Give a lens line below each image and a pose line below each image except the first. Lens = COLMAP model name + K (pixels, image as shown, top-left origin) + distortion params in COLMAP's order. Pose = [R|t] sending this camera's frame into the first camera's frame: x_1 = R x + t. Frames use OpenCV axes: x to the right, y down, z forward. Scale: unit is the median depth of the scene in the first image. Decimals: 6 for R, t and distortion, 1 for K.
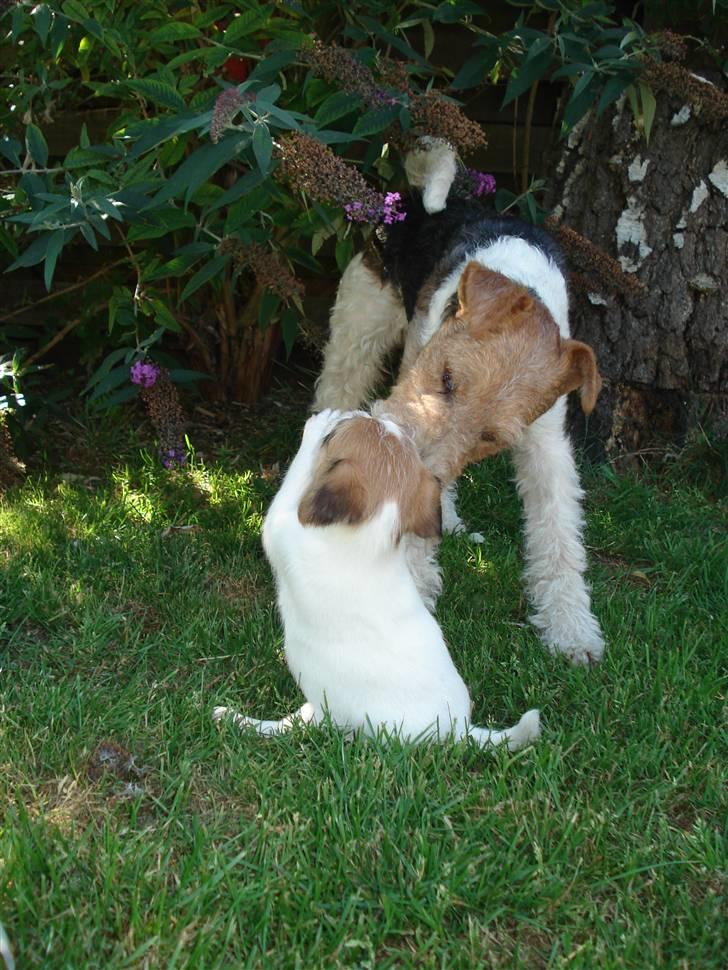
lens RADIAL K [[1140.7, 0, 360.4], [0, 1140.7, 499.9], [0, 0, 1]] dist [-0.090097, 0.000000]
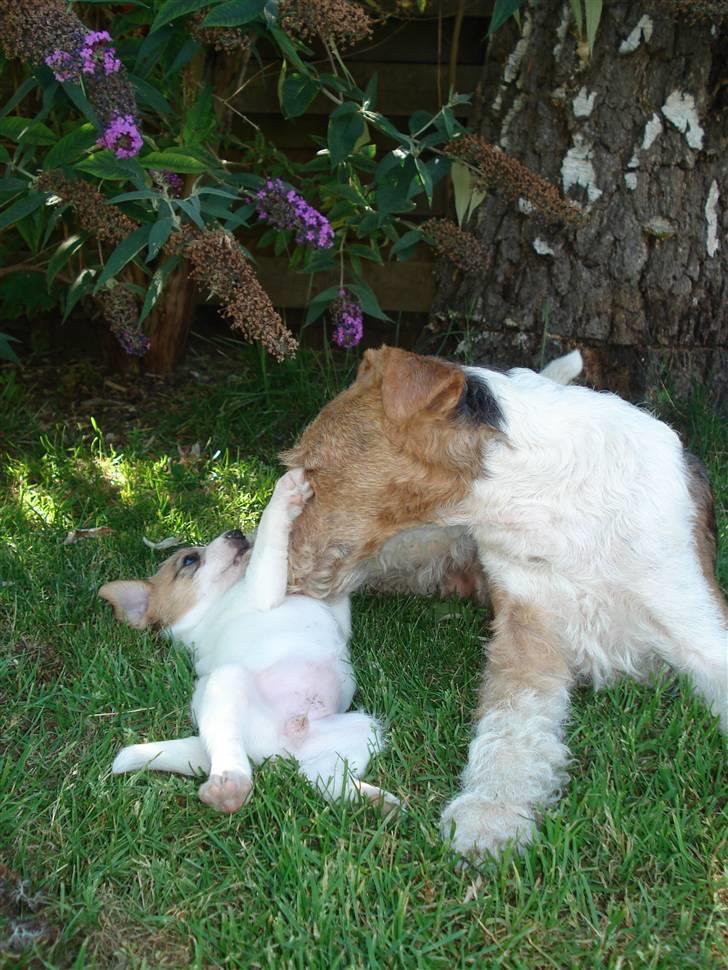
lens RADIAL K [[1140.7, 0, 360.8], [0, 1140.7, 495.0], [0, 0, 1]] dist [-0.090097, 0.000000]
pose [[0.996844, -0.043540, 0.066384, -0.006007], [0.041305, 0.998545, 0.034678, -0.017614], [-0.067797, -0.031827, 0.997191, 0.099631]]
